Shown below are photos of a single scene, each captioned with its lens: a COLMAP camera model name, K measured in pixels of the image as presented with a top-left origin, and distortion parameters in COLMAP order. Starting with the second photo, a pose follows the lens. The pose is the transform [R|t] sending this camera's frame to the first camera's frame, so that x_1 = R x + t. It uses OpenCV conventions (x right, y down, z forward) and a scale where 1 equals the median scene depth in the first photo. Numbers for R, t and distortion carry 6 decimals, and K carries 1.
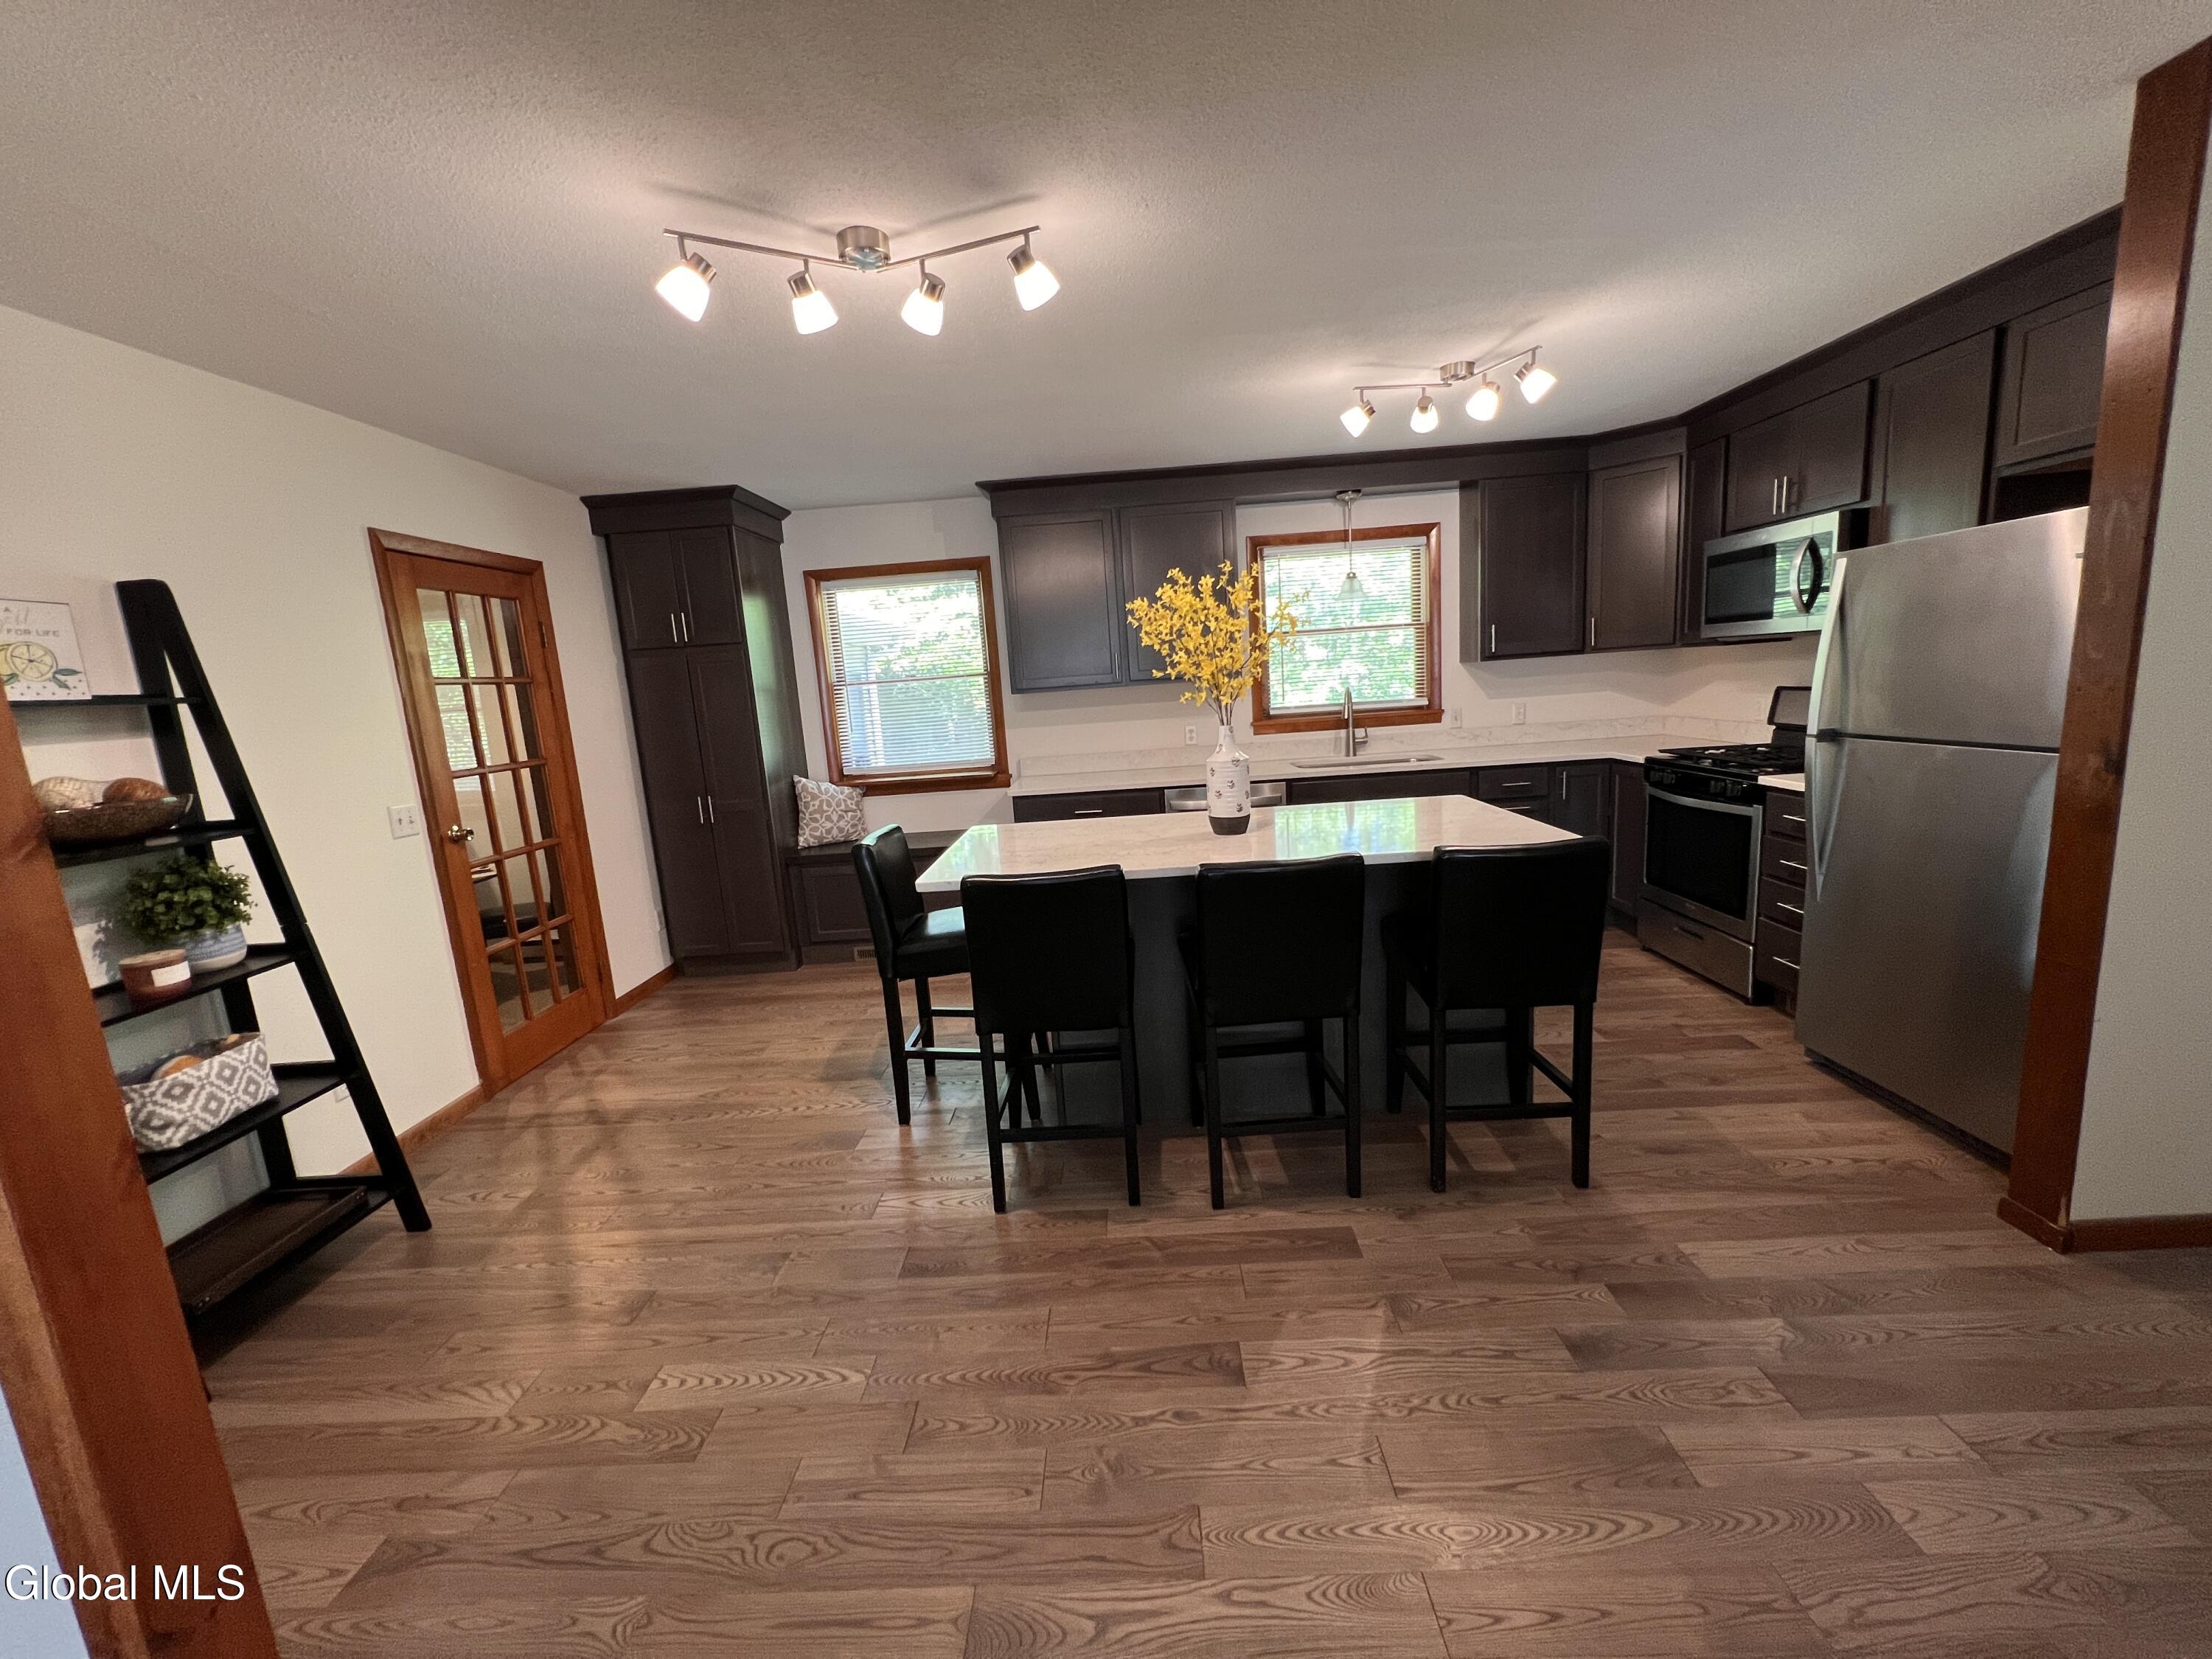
lens RADIAL K [[884.1, 0, 1104.4], [0, 884.1, 832.5], [0, 0, 1]] dist [0.002261, -0.000566]
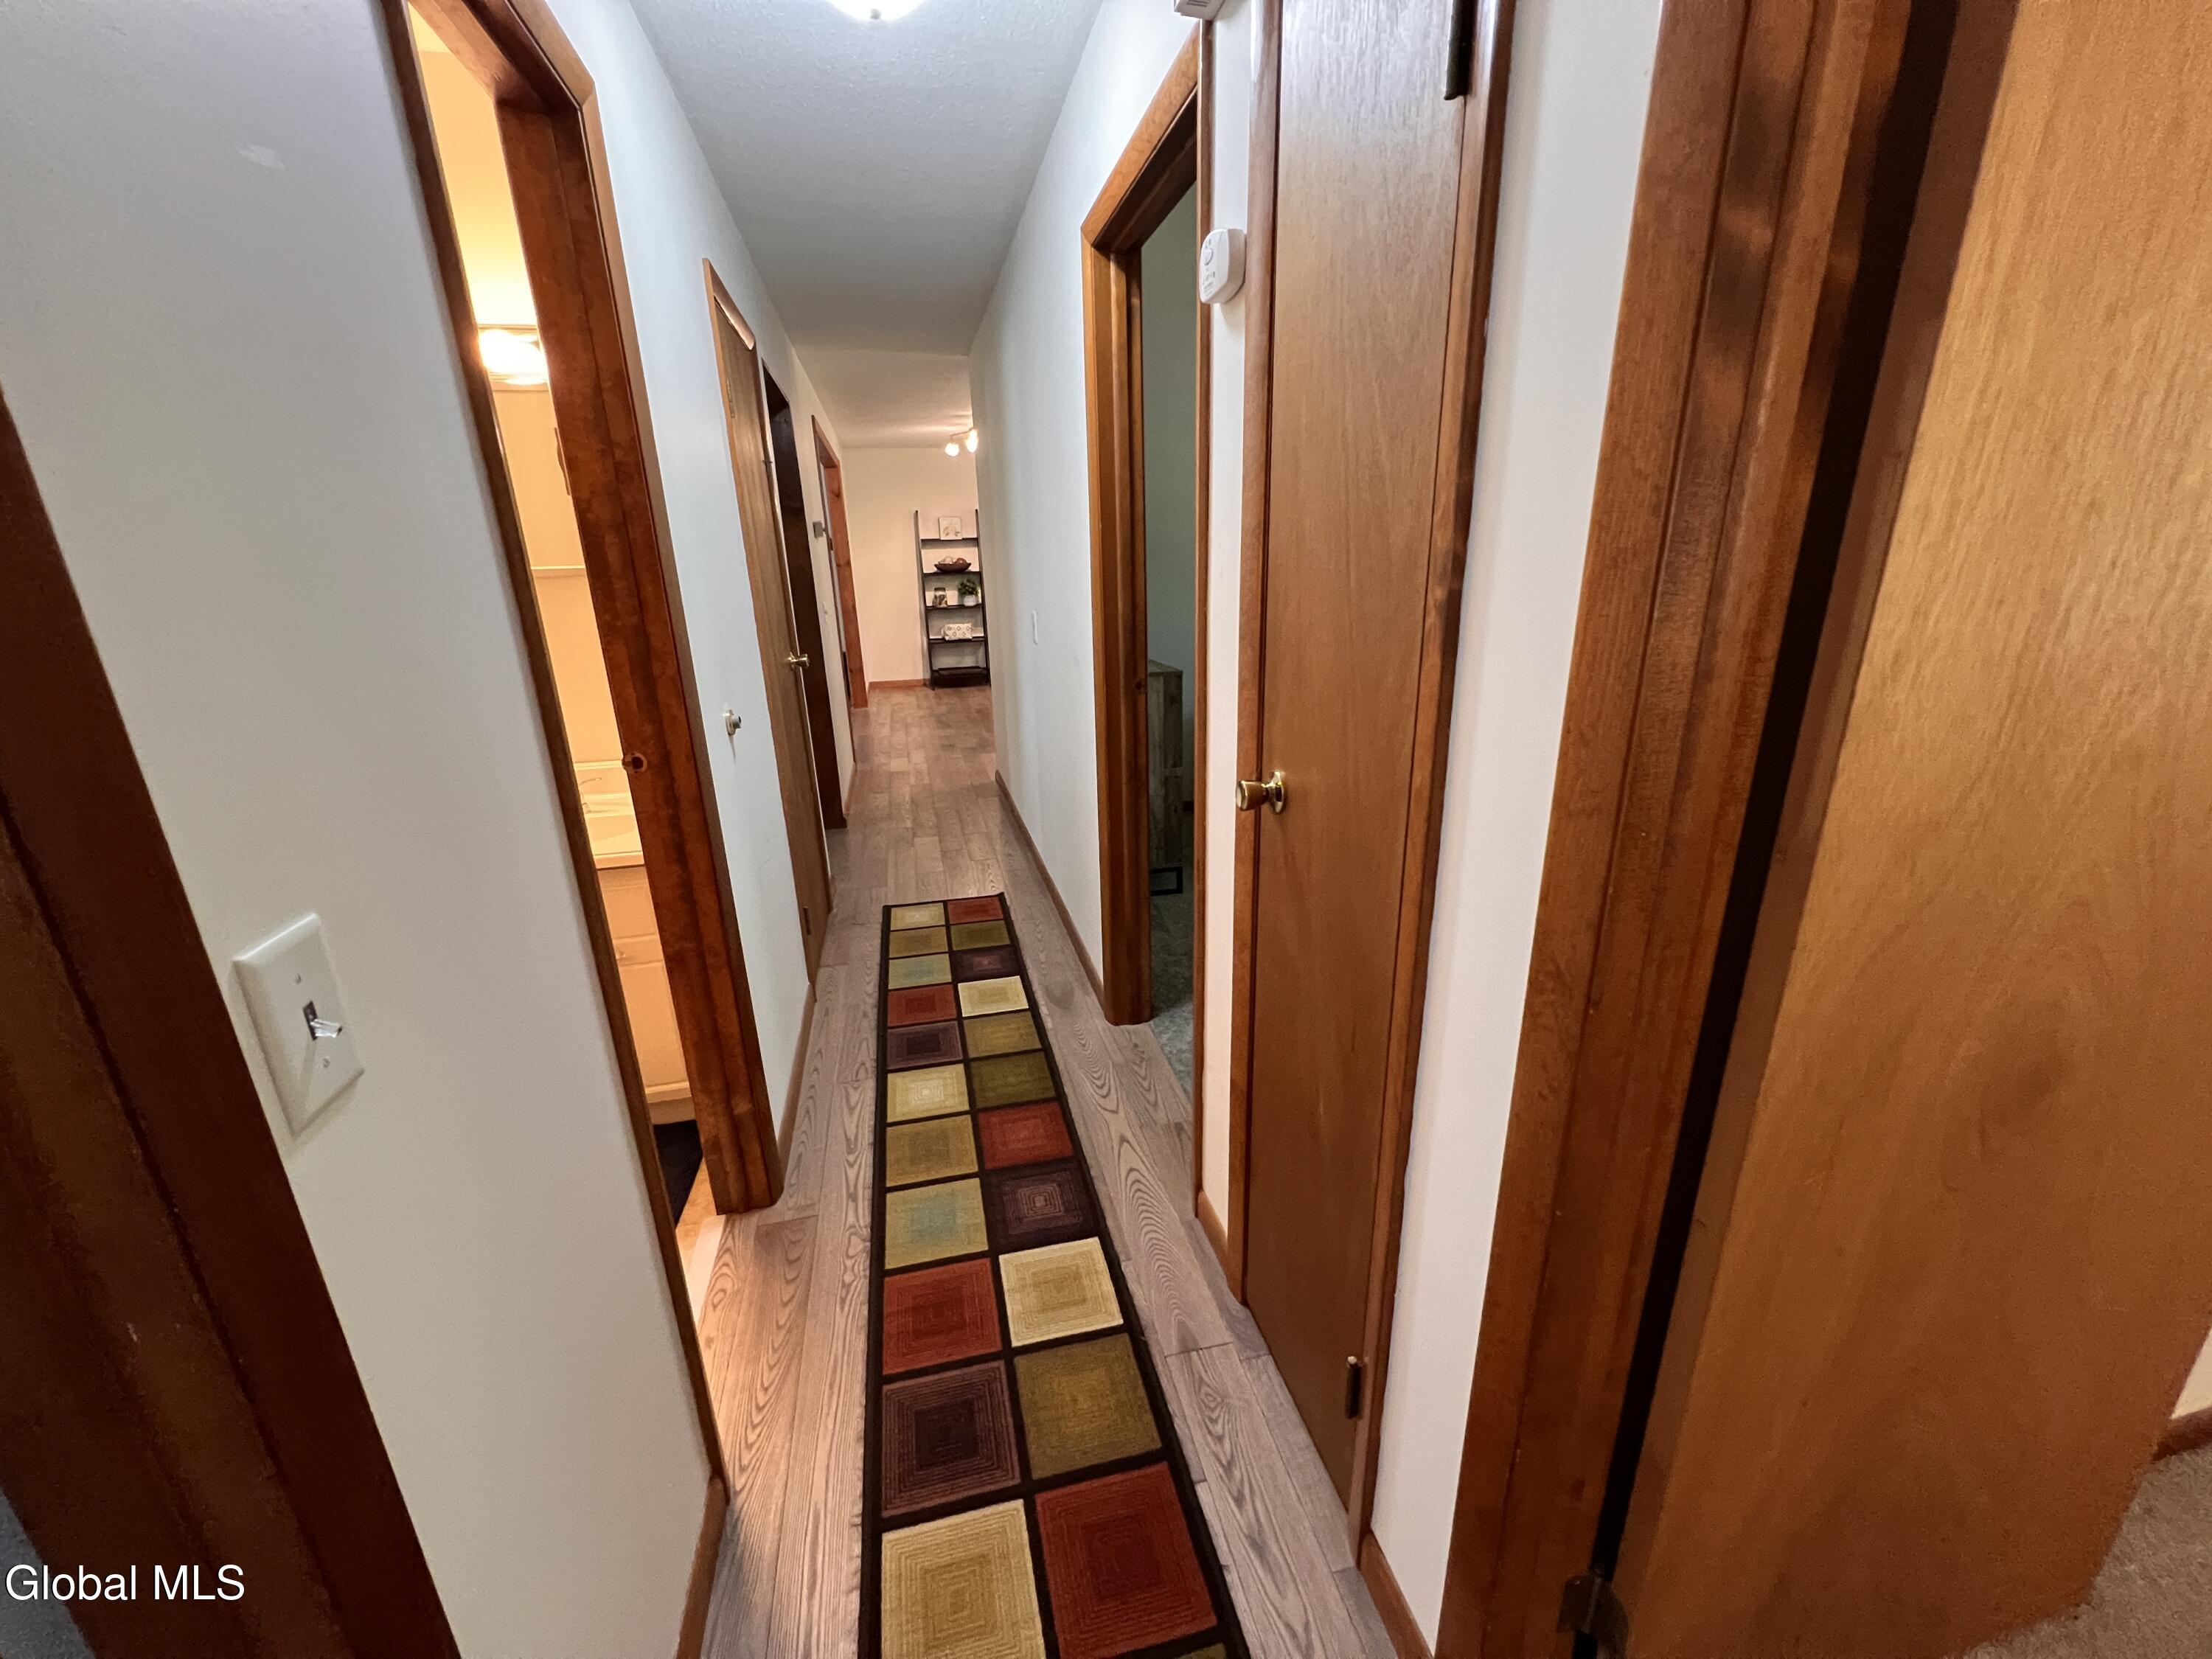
lens RADIAL K [[884.1, 0, 1110.3], [0, 884.1, 837.7], [0, 0, 1]] dist [0.002261, -0.000566]
pose [[0.247193, 0.357151, -0.900743, 2.386256], [-0.151946, 0.932379, 0.327996, -0.214035], [0.956979, 0.055786, 0.284746, 0.352655]]
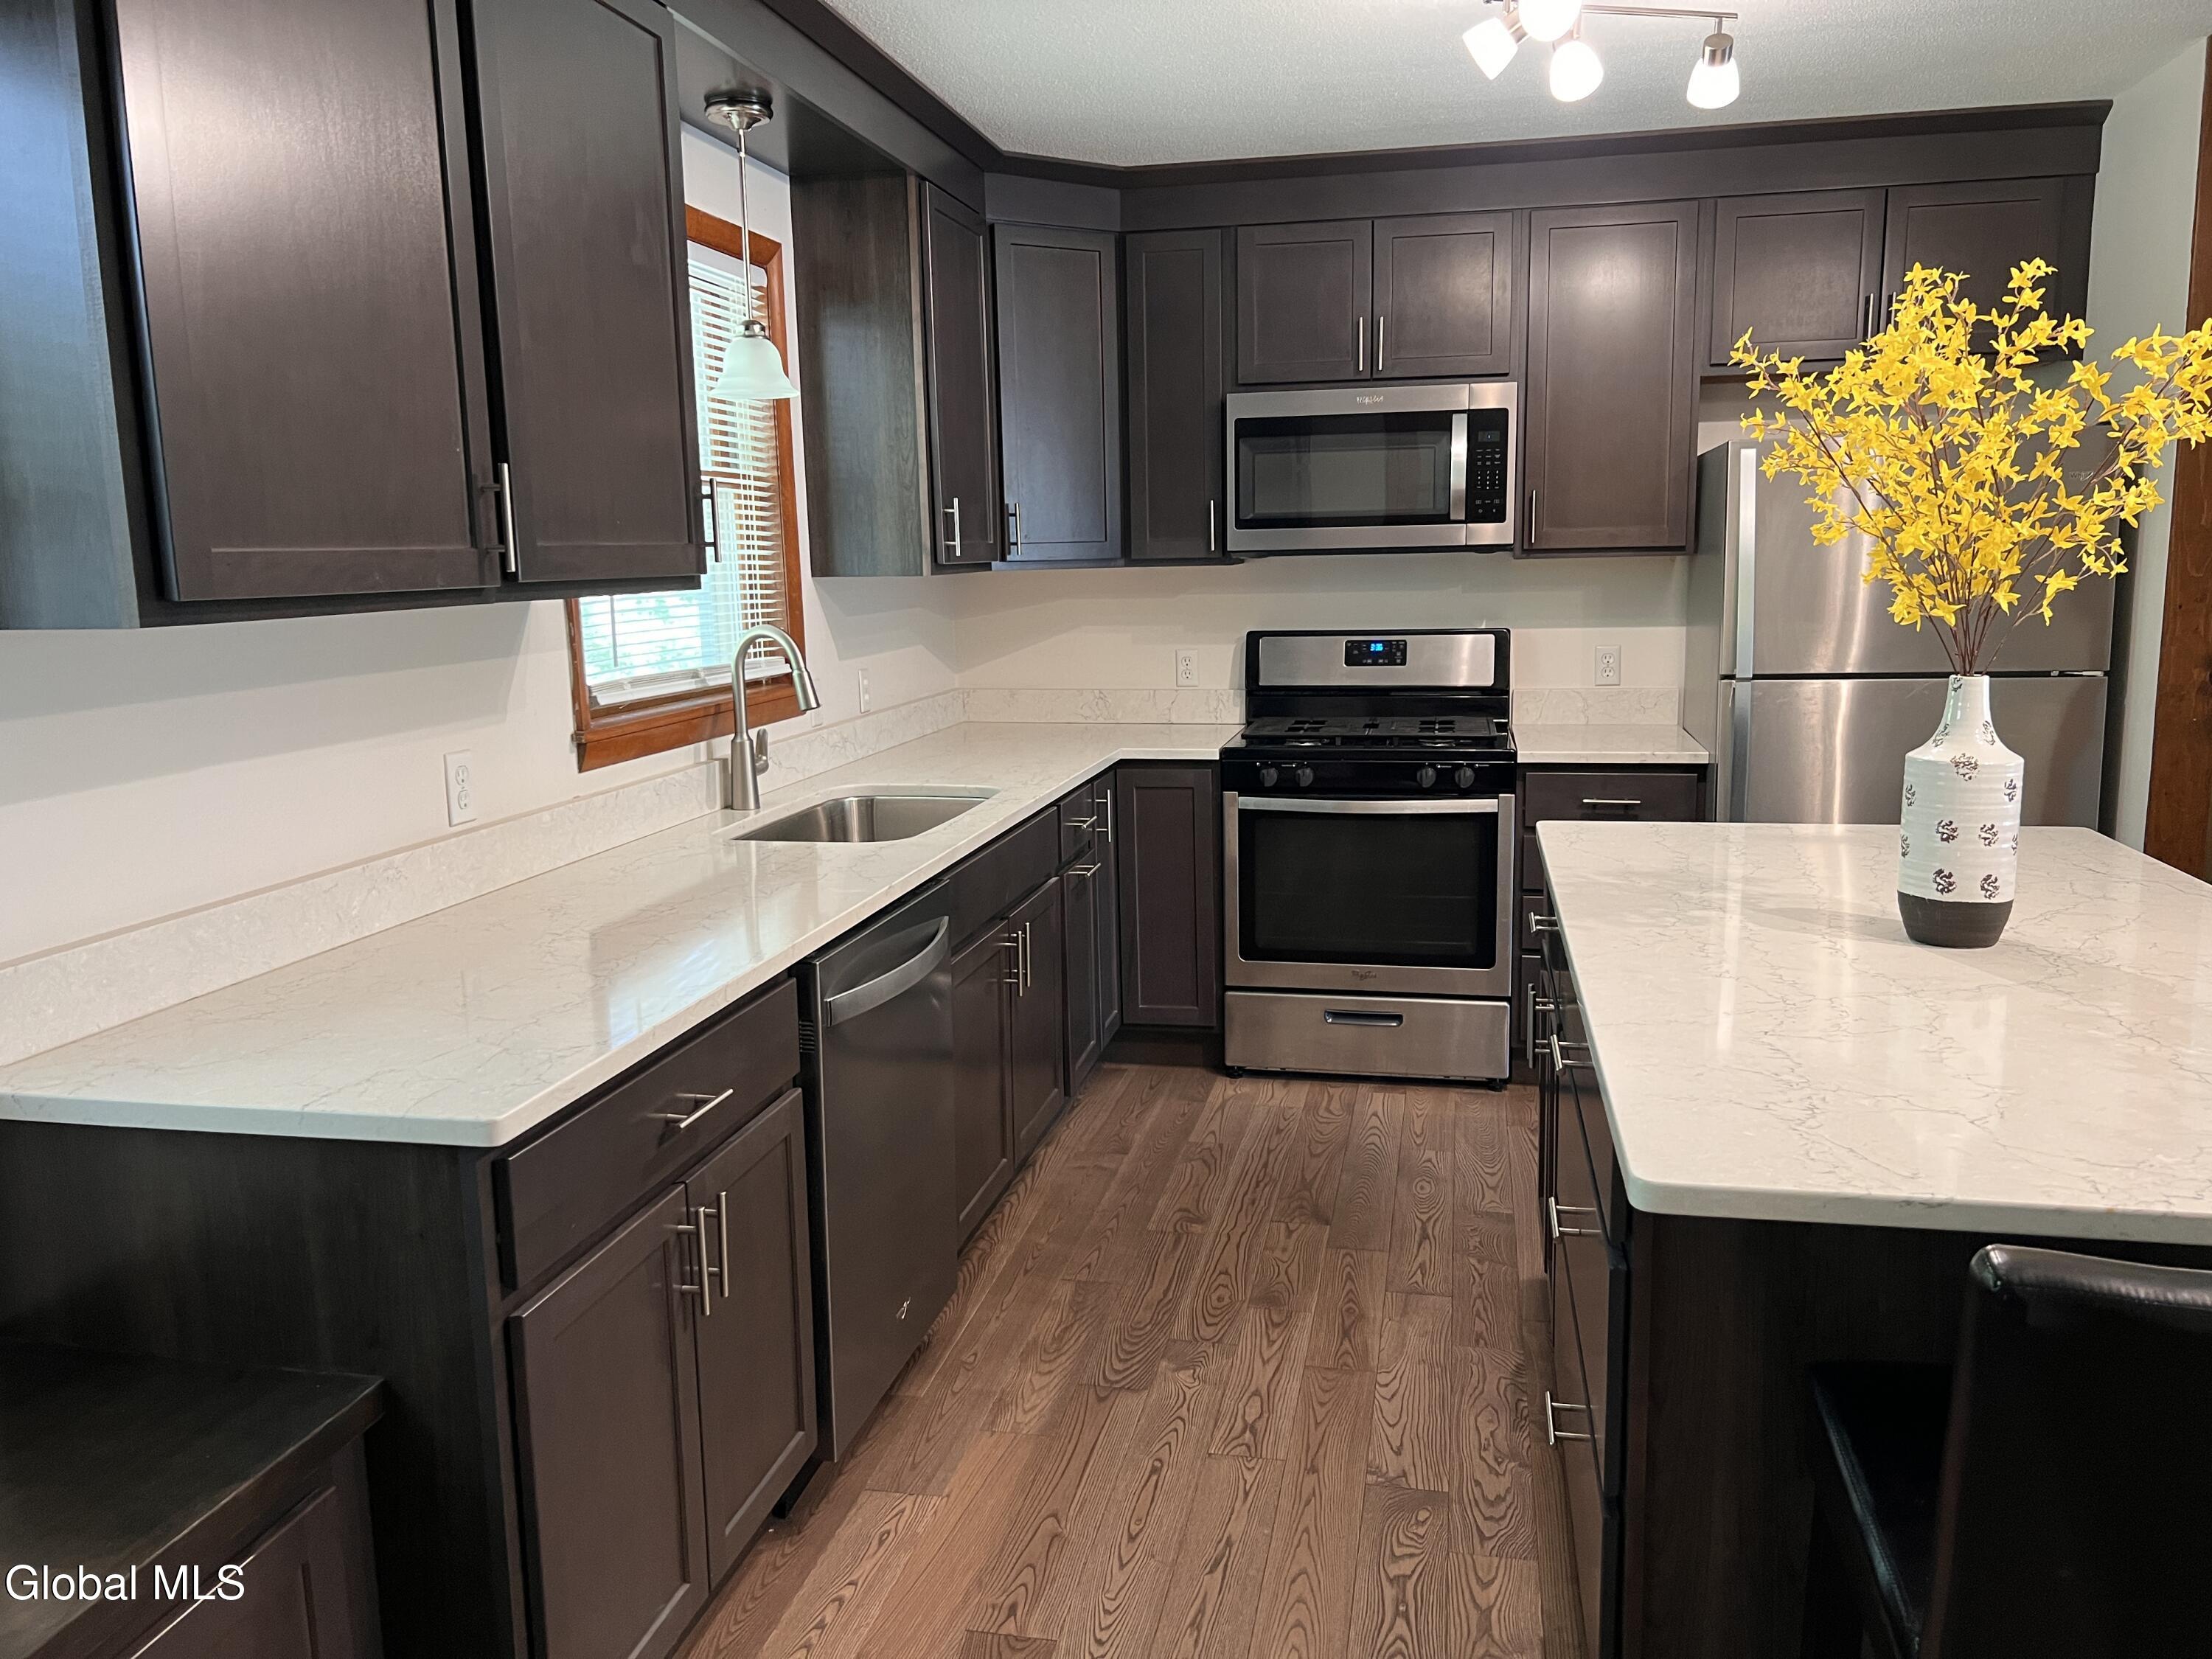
lens RADIAL K [[1688.7, 0, 1113.0], [0, 1688.7, 831.0], [0, 0, 1]] dist [0.042869, -0.043026]
pose [[0.175534, -0.099689, 0.979413, -0.619250], [0.175632, 0.982071, 0.068482, -0.152162], [-0.968680, 0.159995, 0.189896, 1.092194]]
